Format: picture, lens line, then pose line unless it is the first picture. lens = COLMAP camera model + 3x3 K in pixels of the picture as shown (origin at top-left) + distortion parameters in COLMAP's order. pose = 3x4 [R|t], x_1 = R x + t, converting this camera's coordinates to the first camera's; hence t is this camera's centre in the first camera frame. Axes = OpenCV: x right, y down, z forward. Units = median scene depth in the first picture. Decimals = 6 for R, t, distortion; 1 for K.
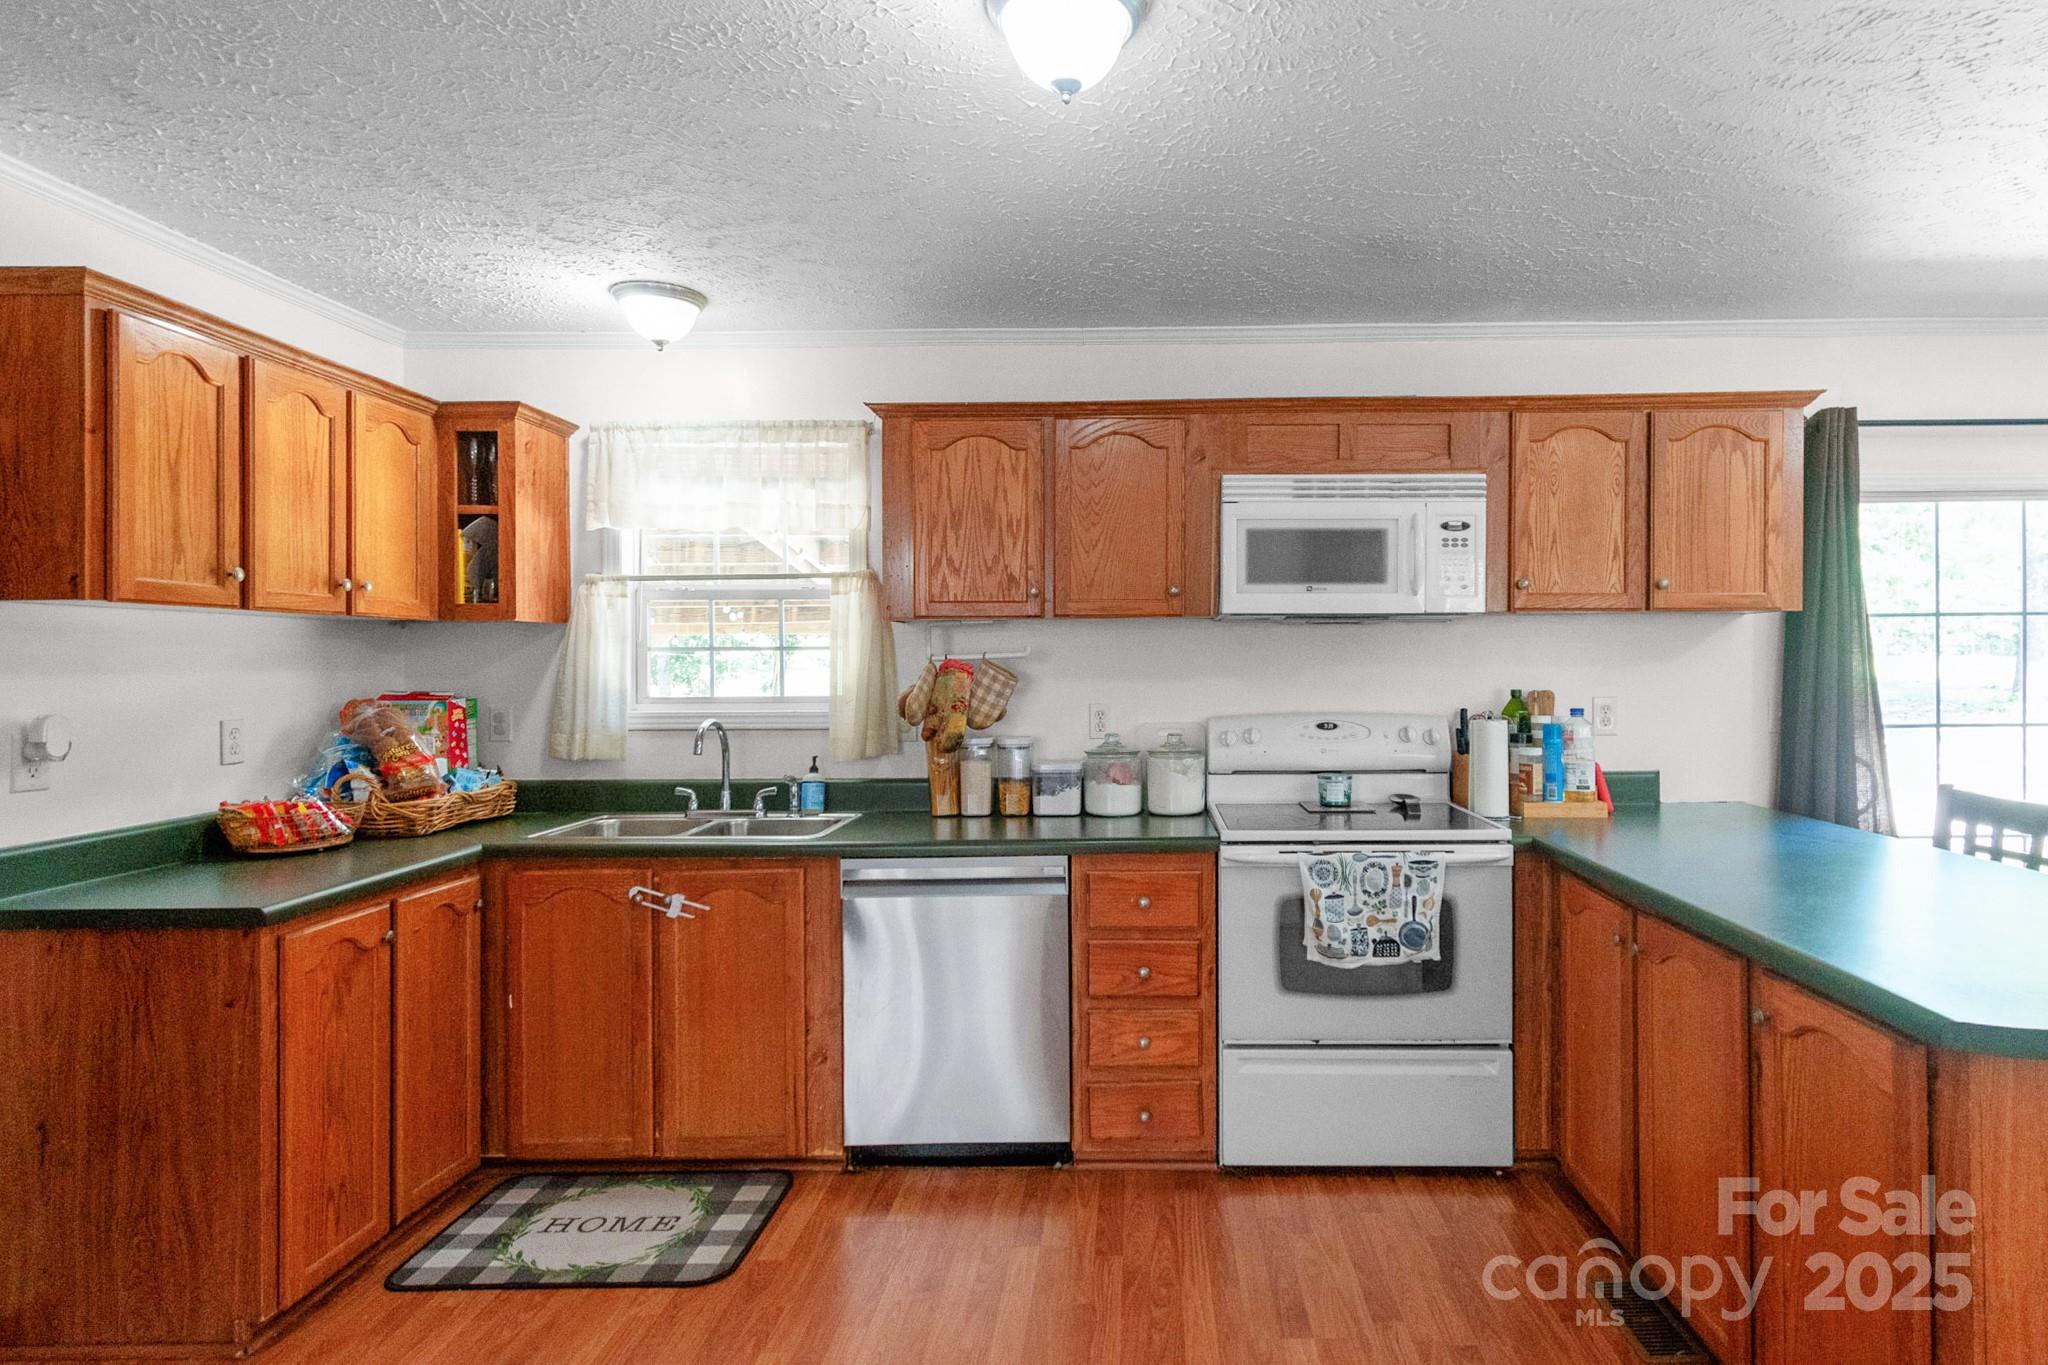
lens RADIAL K [[1082.8, 0, 1135.5], [0, 1082.8, 657.5], [0, 0, 1]] dist [0.002963, 0.000017]
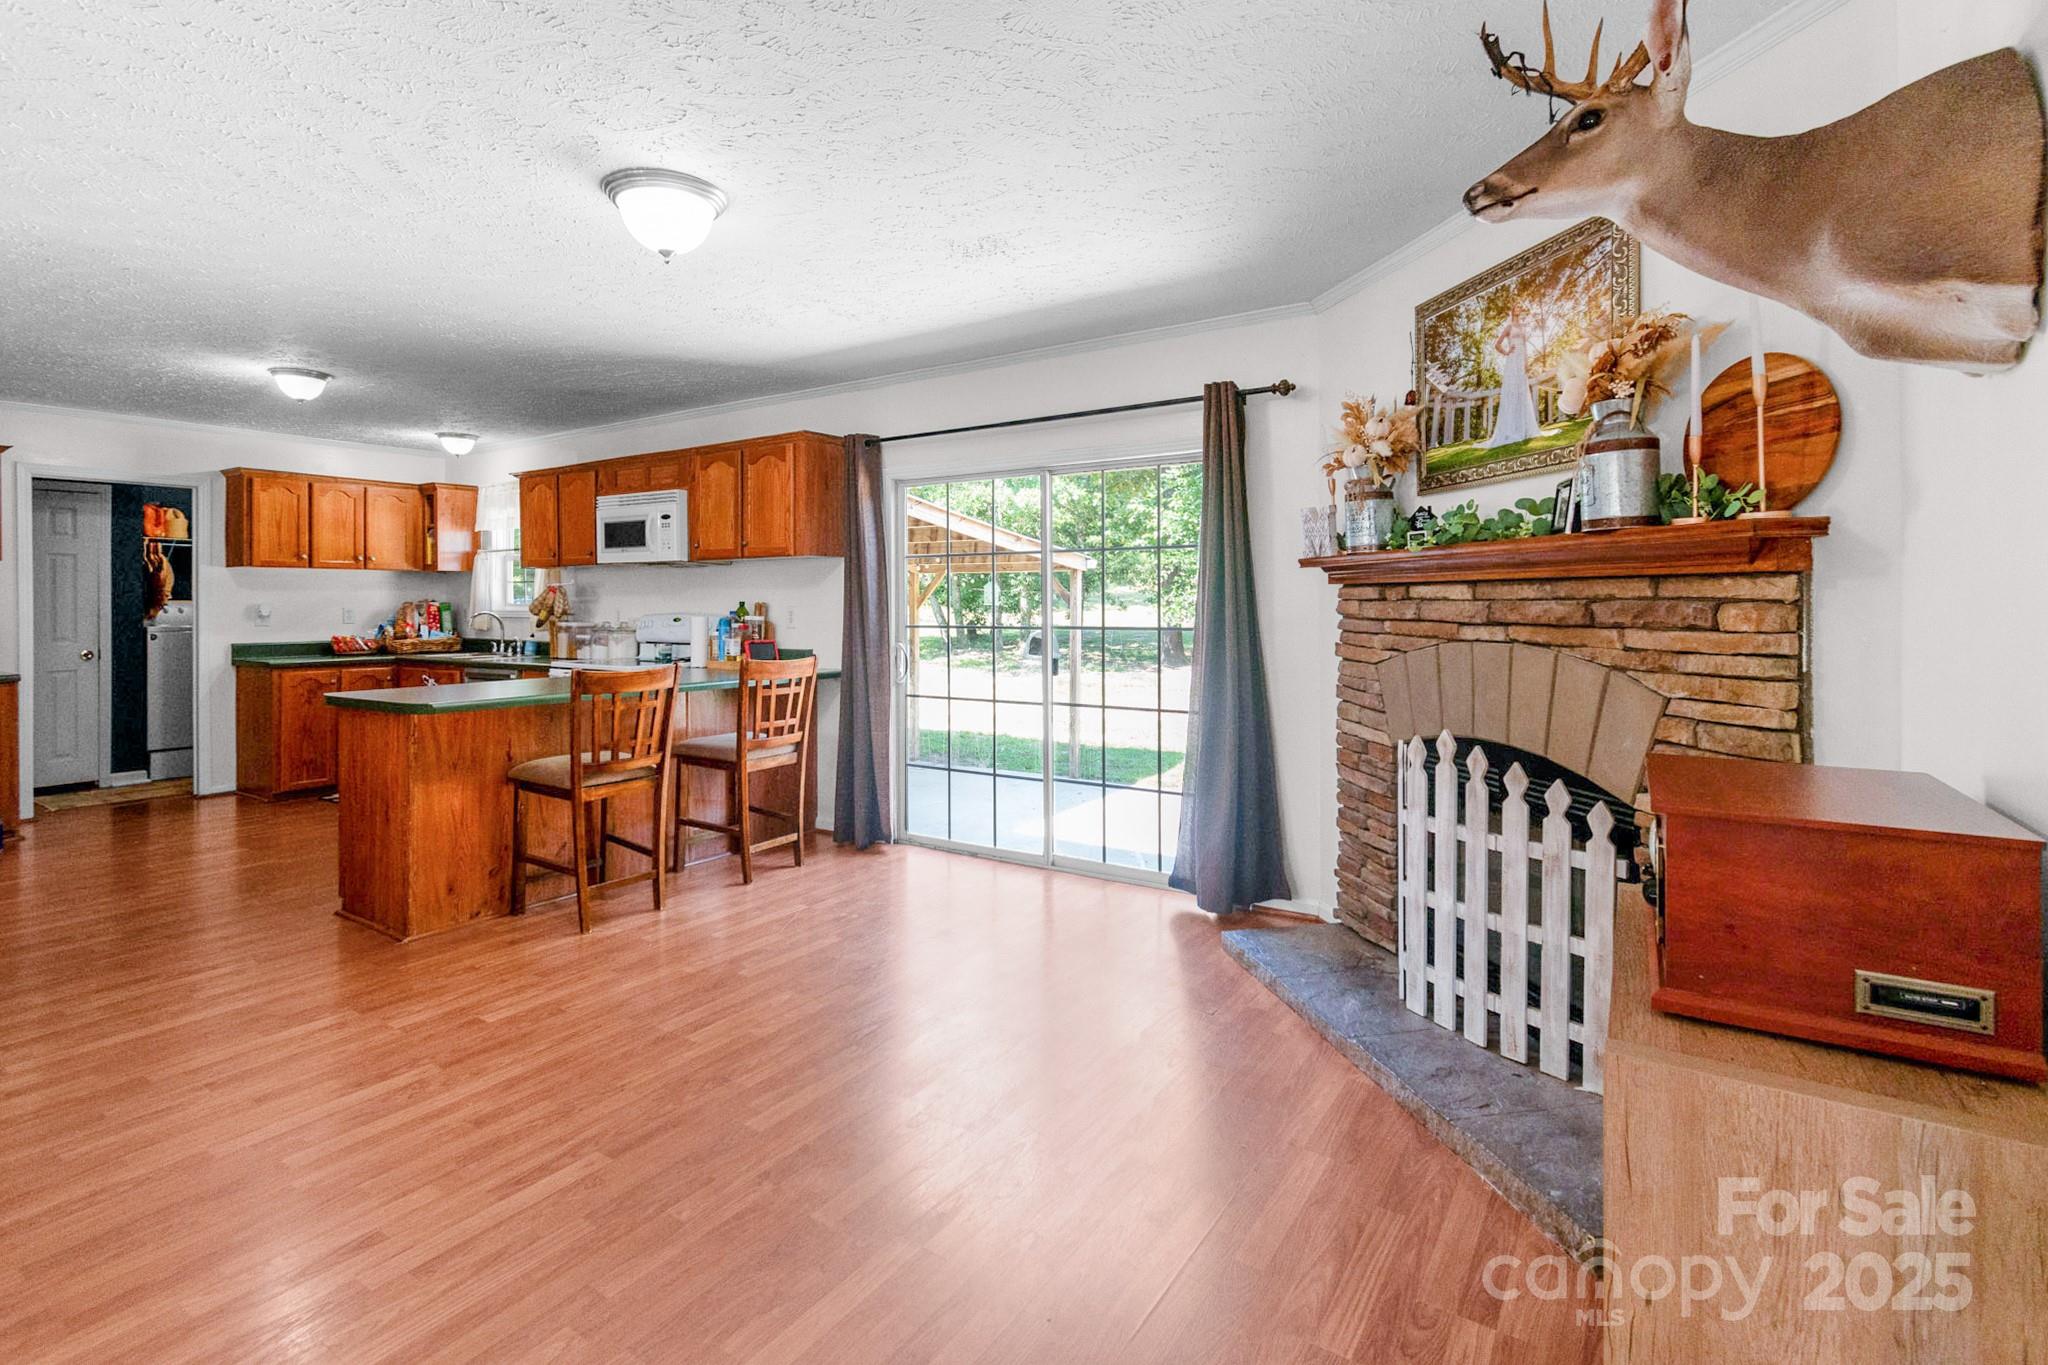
lens RADIAL K [[959.3, 0, 1031.5], [0, 959.3, 600.6], [0, 0, 1]] dist [0.001959, 0.000255]
pose [[0.838539, 0.005414, -0.544815, 1.770167], [-0.002894, 0.999981, 0.005484, 0.019097], [0.544835, -0.003022, 0.838538, -0.099627]]
